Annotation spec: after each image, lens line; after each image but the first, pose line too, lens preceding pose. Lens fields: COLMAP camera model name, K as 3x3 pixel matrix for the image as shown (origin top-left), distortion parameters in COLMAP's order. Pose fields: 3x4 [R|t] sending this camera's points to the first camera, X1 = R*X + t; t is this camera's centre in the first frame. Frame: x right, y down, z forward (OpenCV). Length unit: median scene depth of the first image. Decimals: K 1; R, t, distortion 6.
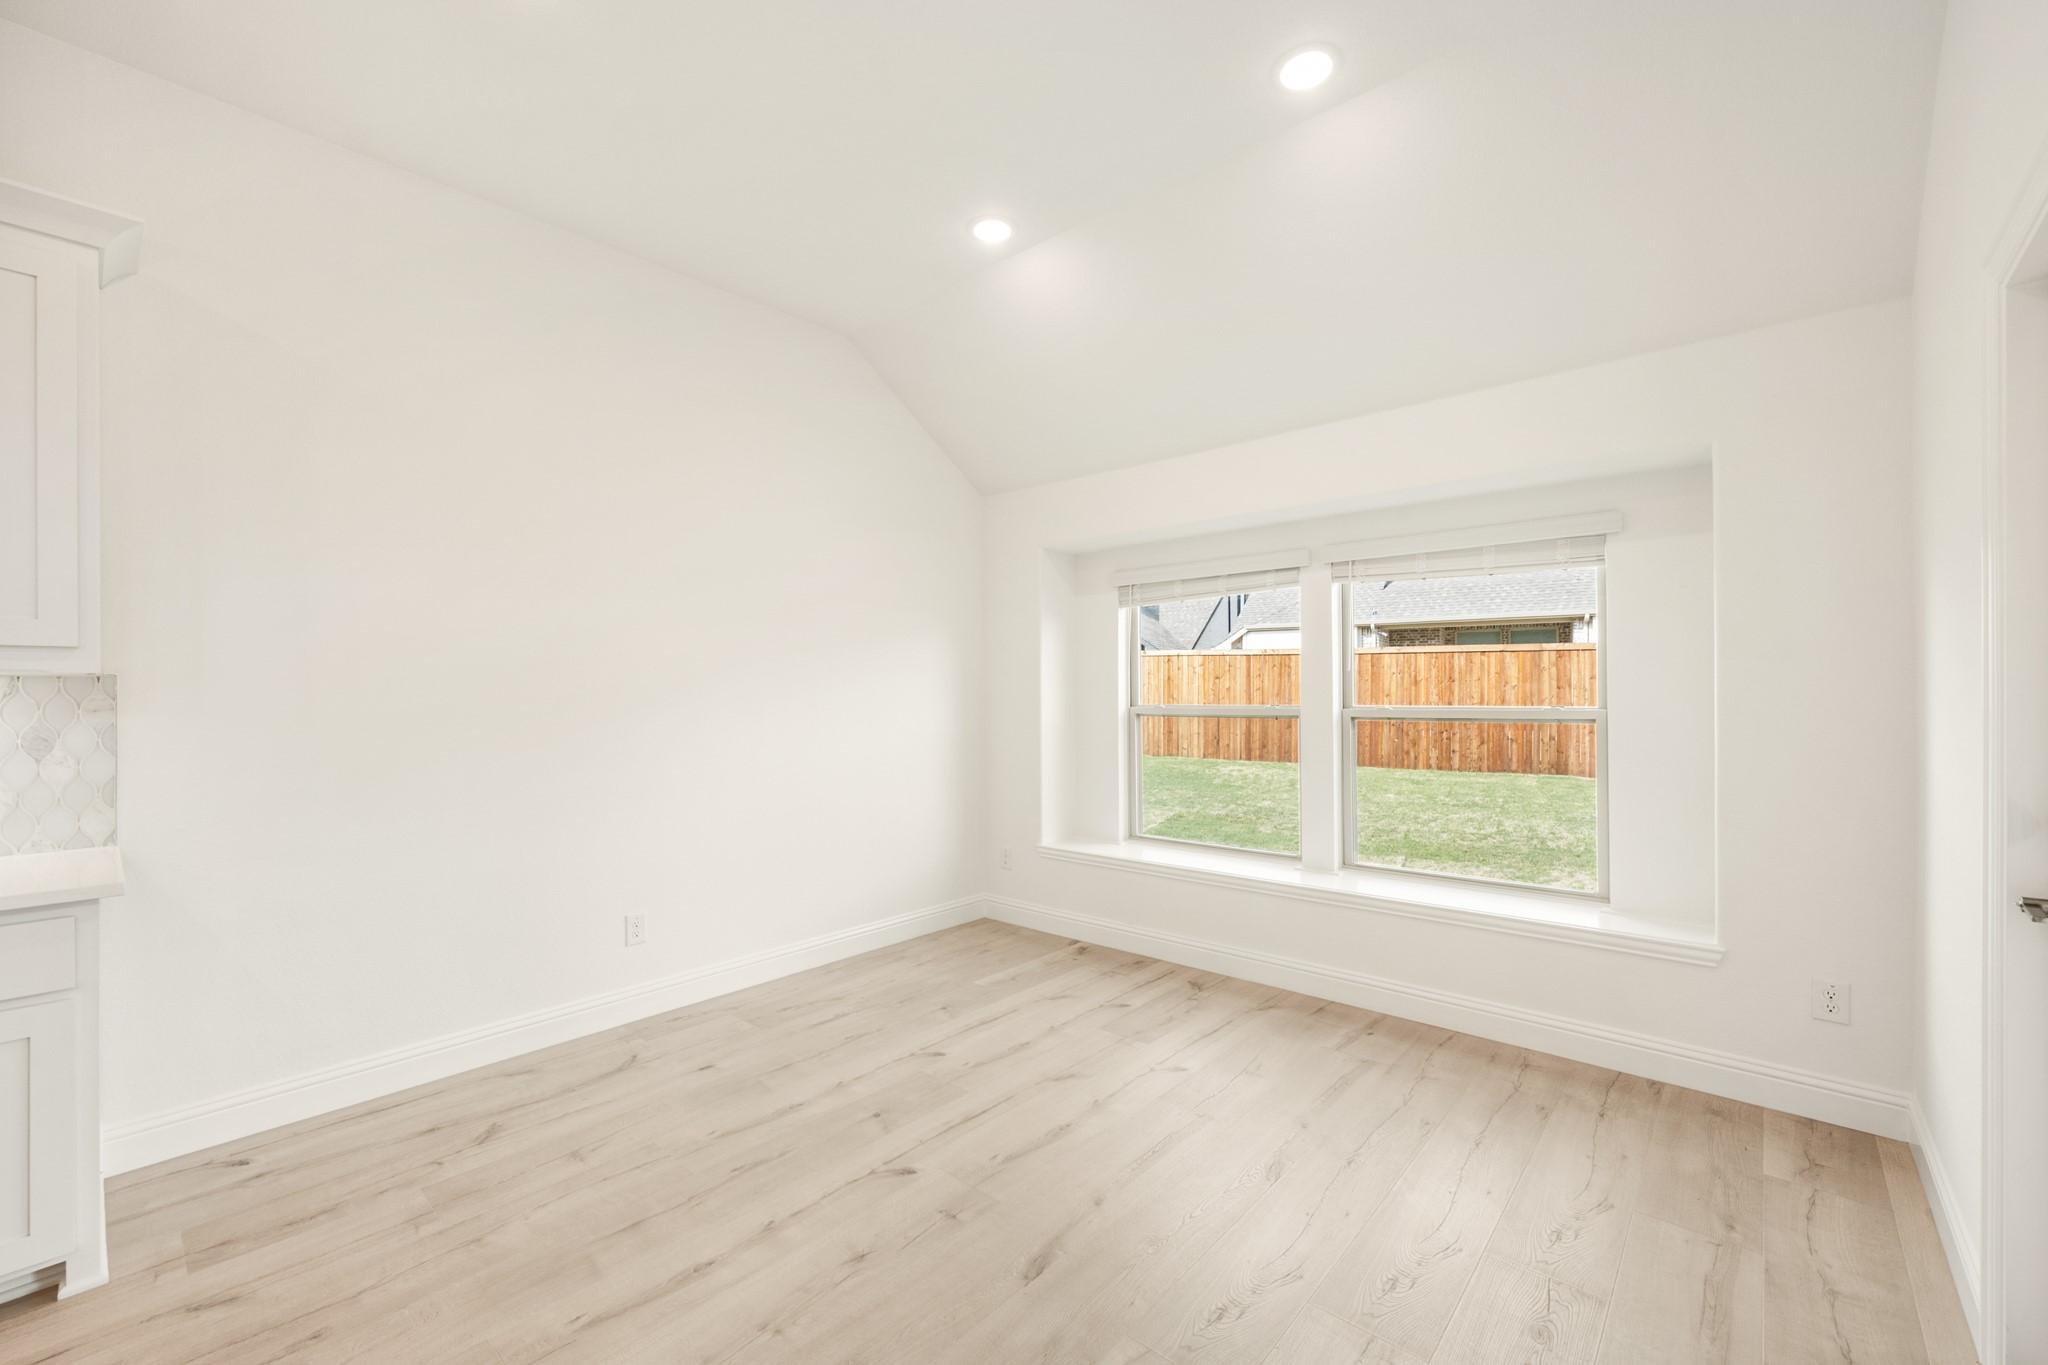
lens RADIAL K [[831.9, 0, 1024.0], [0, 831.9, 682.5], [0, 0, 1]] dist [0.001126, -0.000005]
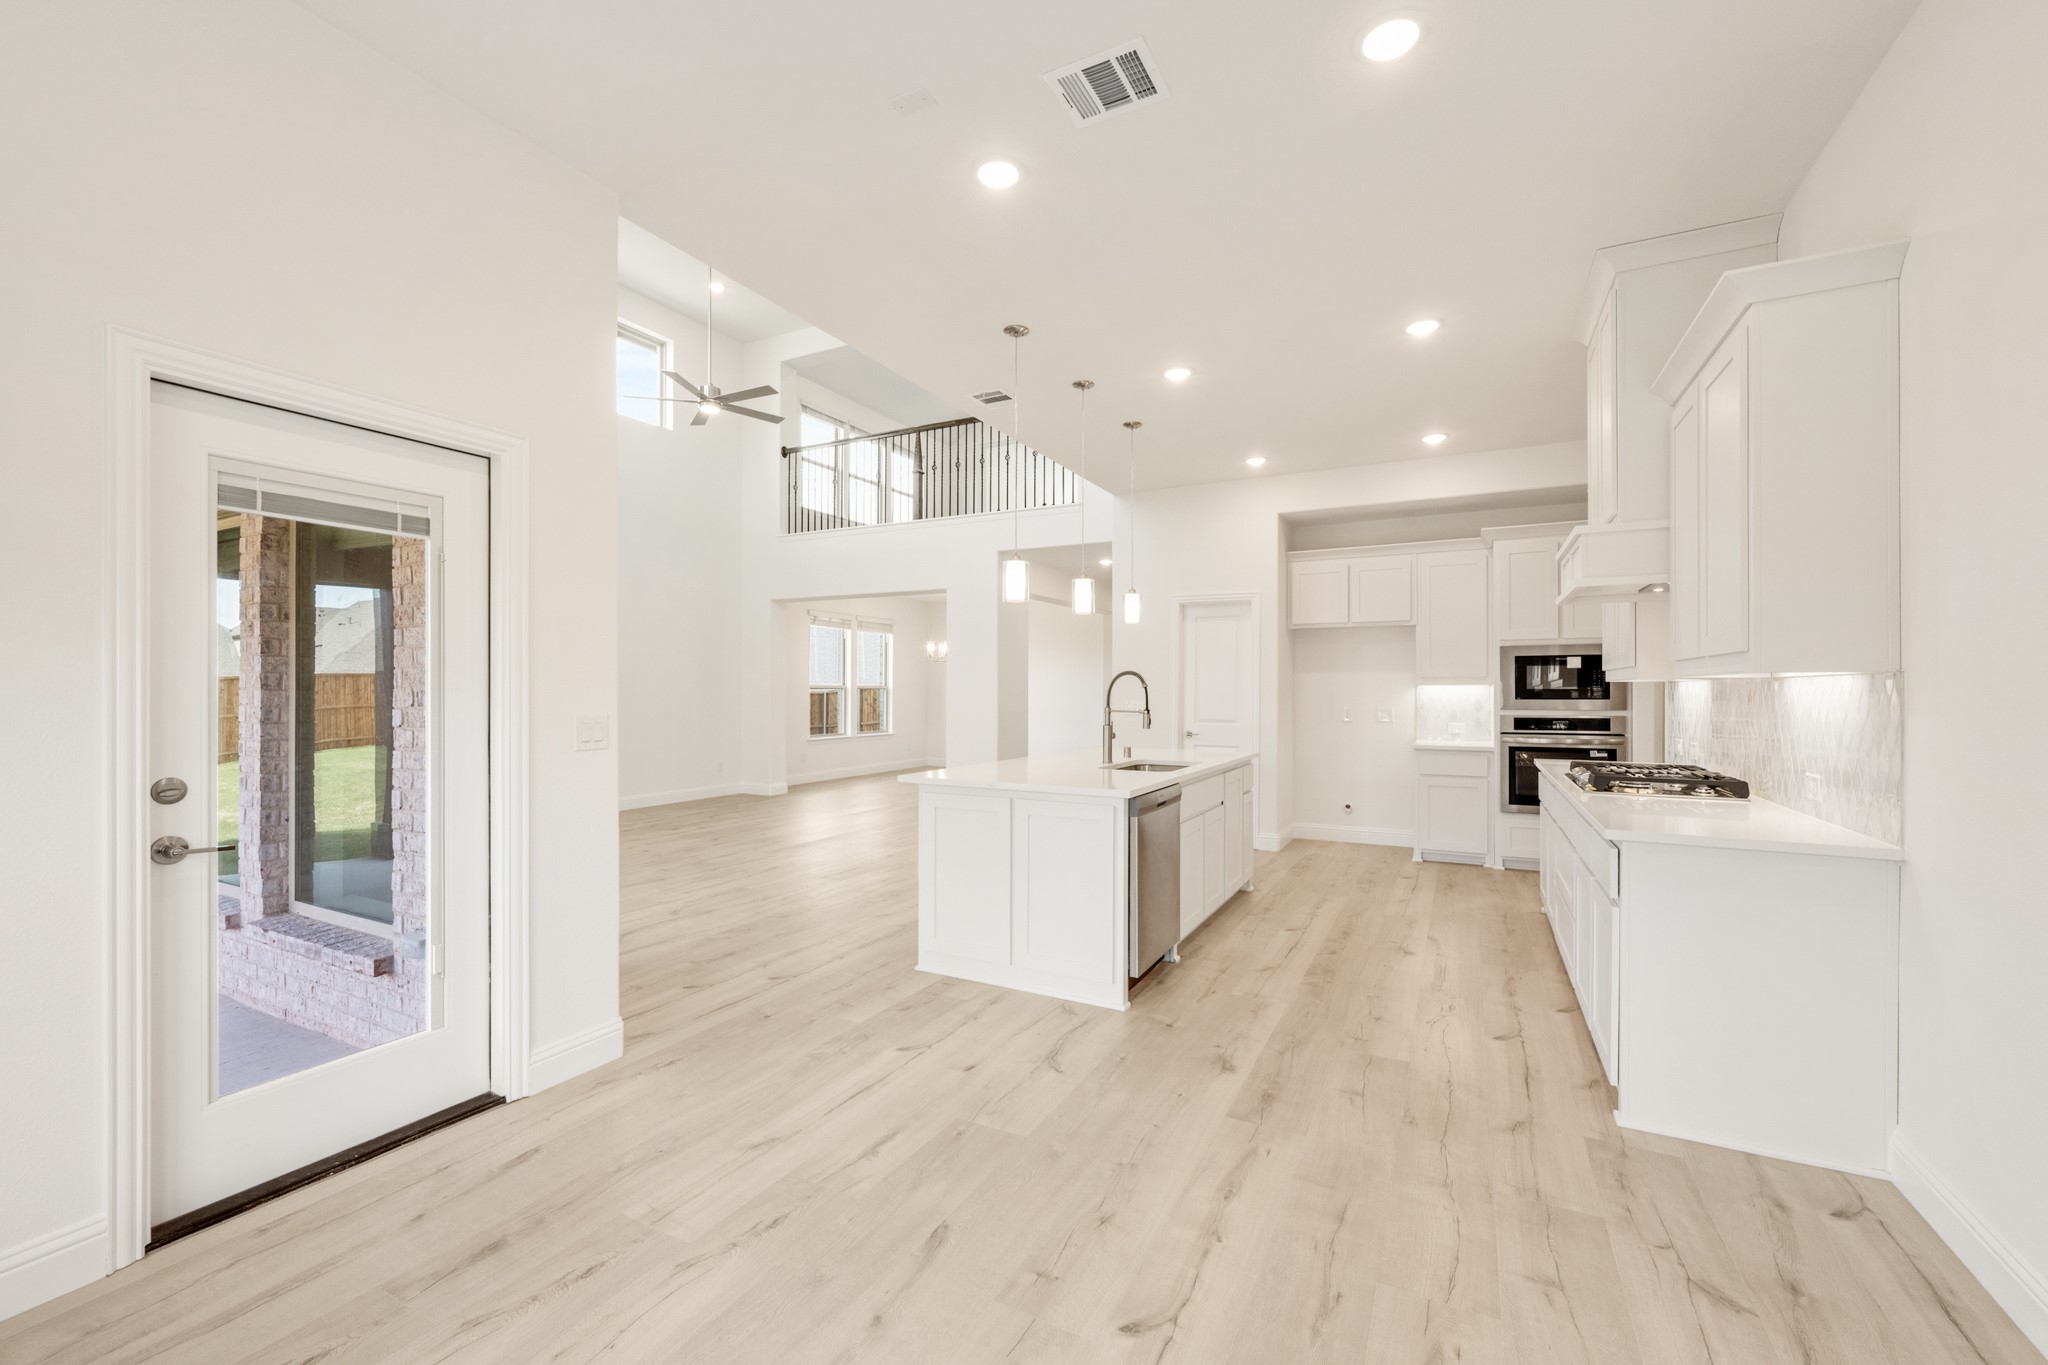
lens RADIAL K [[831.9, 0, 1024.0], [0, 831.9, 682.5], [0, 0, 1]] dist [0.001126, -0.000005]
pose [[-0.970570, 0.000805, -0.240817, 0.144781], [0.002921, 0.999960, -0.008431, 0.007247], [0.240801, -0.008886, -0.970534, 1.828683]]
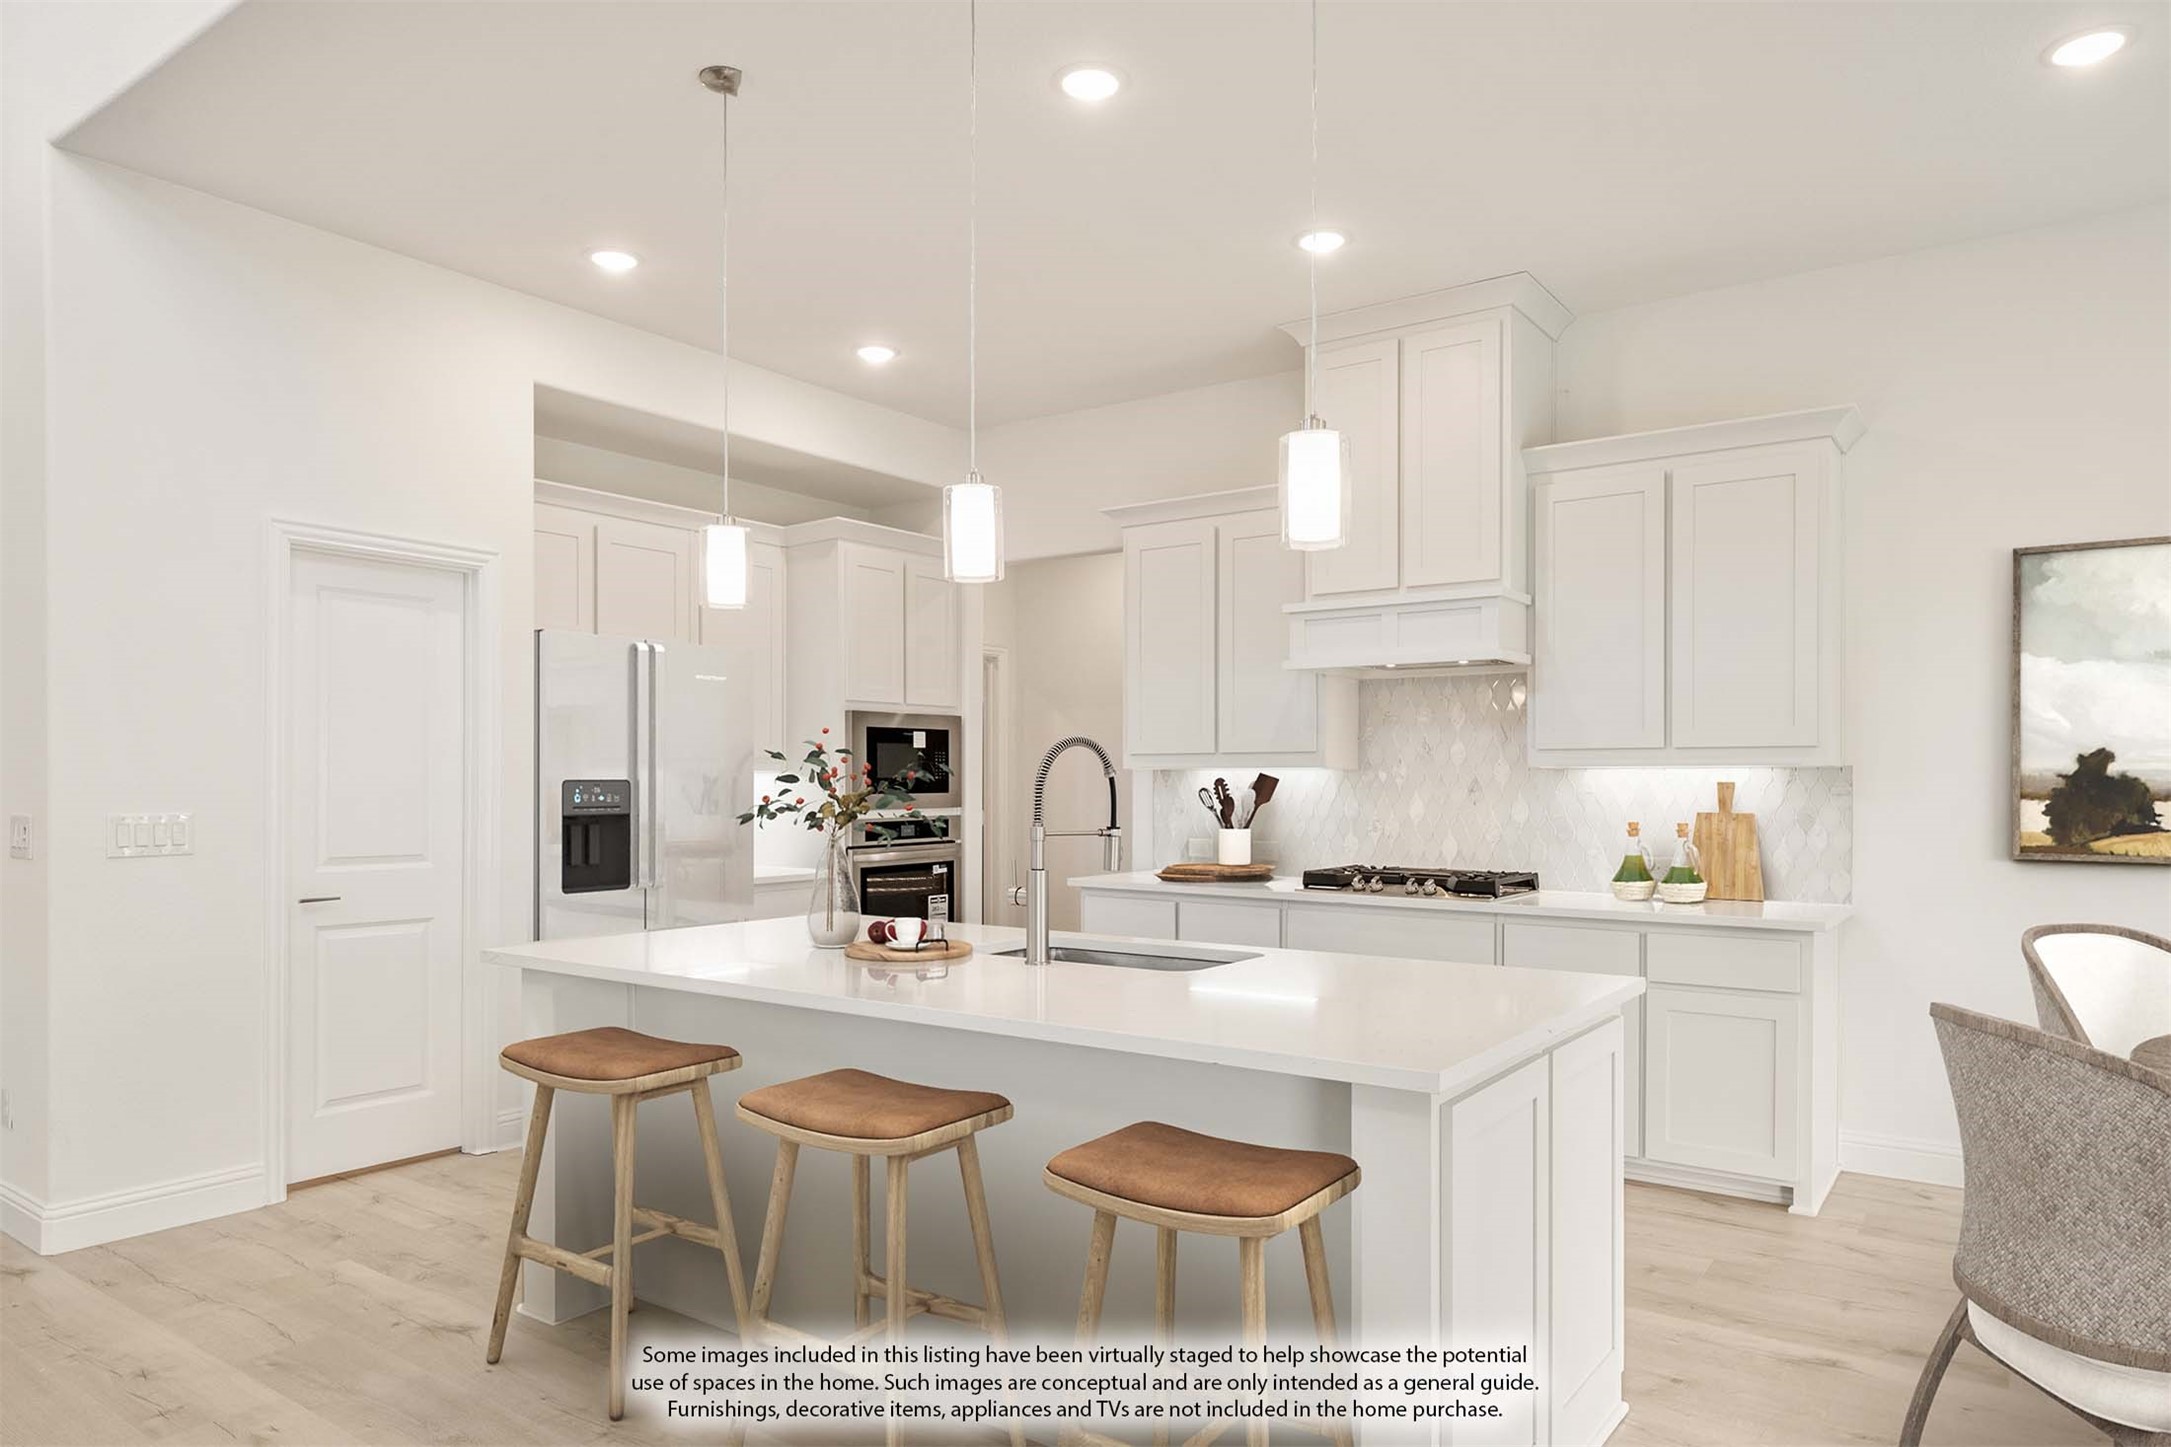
lens RADIAL K [[1349.9, 0, 1092.5], [0, 1349.9, 781.2], [0, 0, 1]] dist [-0.003187, -0.000901]
pose [[0.100990, 0.005319, -0.994873, 0.835230], [0.001229, 0.999984, 0.005471, 0.001256], [0.994887, -0.001775, 0.100982, -0.337433]]
